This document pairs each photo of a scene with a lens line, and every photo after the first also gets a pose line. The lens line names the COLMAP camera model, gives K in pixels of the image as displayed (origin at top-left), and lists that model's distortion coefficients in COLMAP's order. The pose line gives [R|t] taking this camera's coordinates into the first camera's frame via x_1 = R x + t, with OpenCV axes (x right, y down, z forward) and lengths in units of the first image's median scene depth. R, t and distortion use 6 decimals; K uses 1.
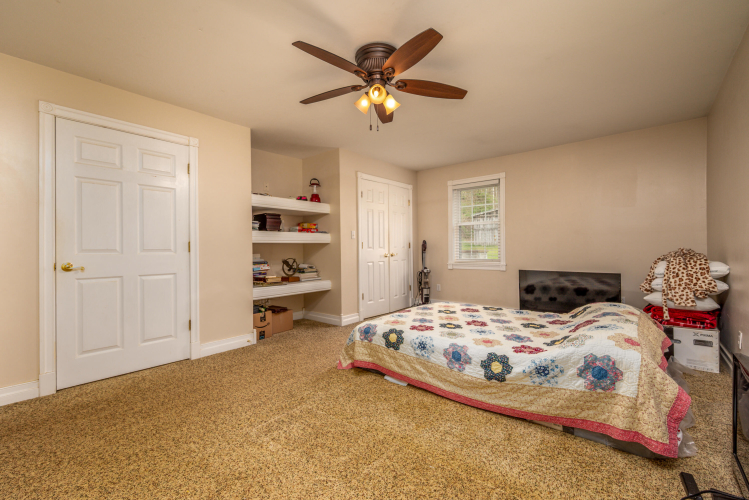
lens RADIAL K [[325.0, 0, 374.5], [0, 325.0, 250.0], [0, 0, 1]] dist [0.001439, 0.000111]
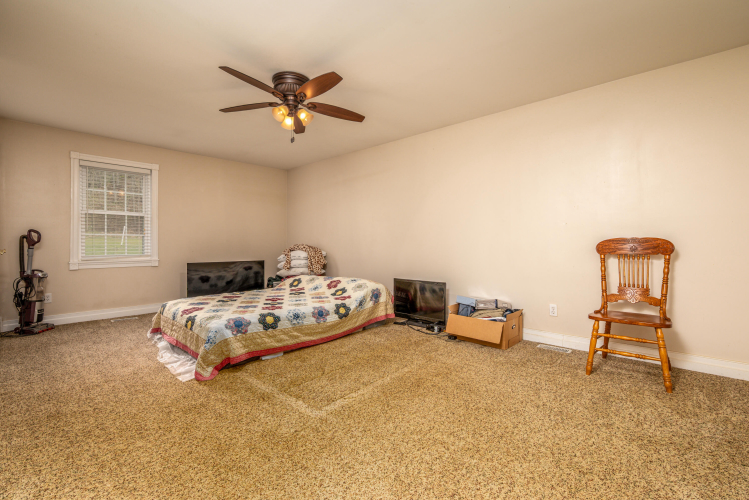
lens RADIAL K [[330.1, 0, 374.6], [0, 330.1, 258.7], [0, 0, 1]] dist [-0.000590, -0.000062]
pose [[0.049085, -0.036191, 0.998139, -1.099101], [0.004679, 0.999341, 0.036004, 0.019014], [-0.998784, 0.002903, 0.049222, 0.599805]]
